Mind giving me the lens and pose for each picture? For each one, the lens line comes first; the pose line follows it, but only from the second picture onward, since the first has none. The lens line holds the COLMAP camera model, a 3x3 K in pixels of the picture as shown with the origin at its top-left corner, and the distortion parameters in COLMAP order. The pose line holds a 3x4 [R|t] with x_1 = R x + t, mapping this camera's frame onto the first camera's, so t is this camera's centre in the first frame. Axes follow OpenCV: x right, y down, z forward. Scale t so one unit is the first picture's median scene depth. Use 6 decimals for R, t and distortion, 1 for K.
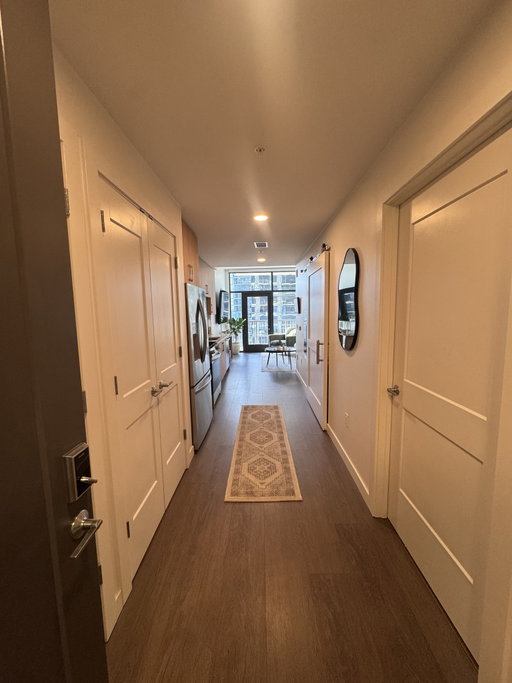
lens RADIAL K [[274.7, 0, 256.0], [0, 274.7, 341.5], [0, 0, 1]] dist [0.001189, 0.000080]
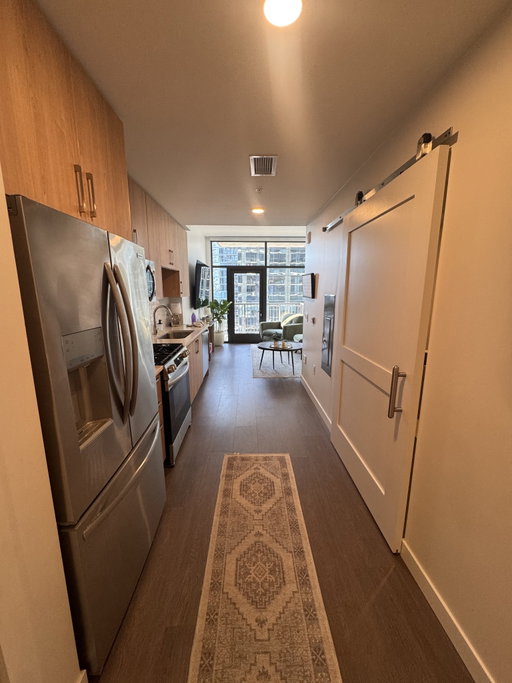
lens RADIAL K [[274.7, 0, 256.0], [0, 274.7, 341.5], [0, 0, 1]] dist [0.001189, 0.000080]
pose [[0.998586, 0.014886, 0.051028, -0.006795], [-0.018557, 0.997215, 0.072233, -0.027965], [-0.049811, -0.073078, 0.996082, 0.216629]]
